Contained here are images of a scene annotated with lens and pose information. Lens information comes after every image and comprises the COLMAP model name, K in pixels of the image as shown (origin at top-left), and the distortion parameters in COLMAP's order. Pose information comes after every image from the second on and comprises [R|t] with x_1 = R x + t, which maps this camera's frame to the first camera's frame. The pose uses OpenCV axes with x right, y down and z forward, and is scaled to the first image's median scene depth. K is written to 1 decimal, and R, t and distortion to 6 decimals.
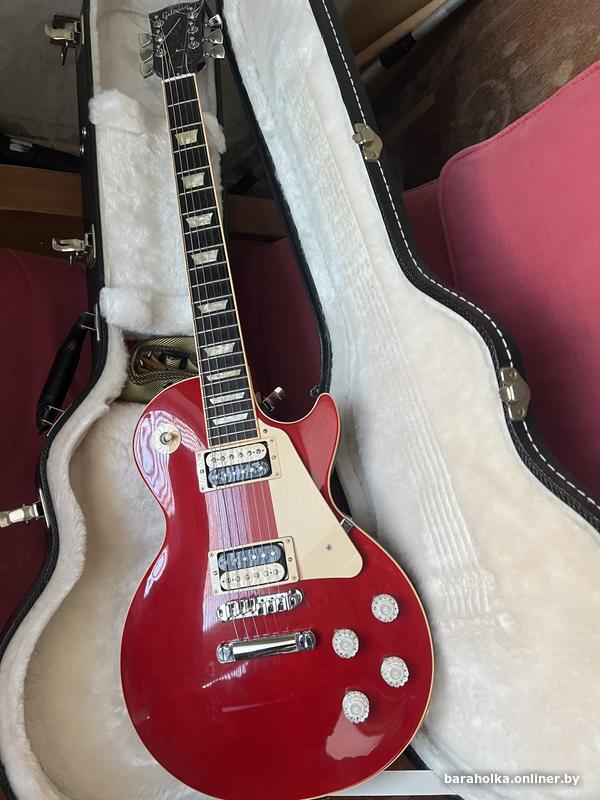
lens RADIAL K [[625.1, 0, 297.9], [0, 625.1, 342.1], [0, 0, 1]] dist [0.002346, 0.002152]
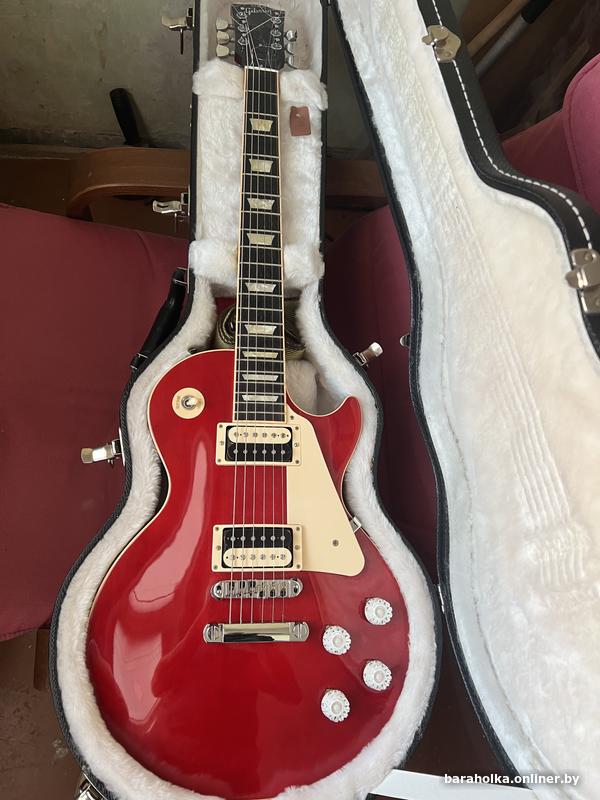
lens RADIAL K [[625.1, 0, 297.9], [0, 625.1, 342.1], [0, 0, 1]] dist [0.002346, 0.002152]
pose [[0.944976, -0.027517, -0.325980, 0.196066], [0.006668, 0.997869, -0.064903, 0.160183], [0.327071, 0.059158, 0.943146, 0.121628]]
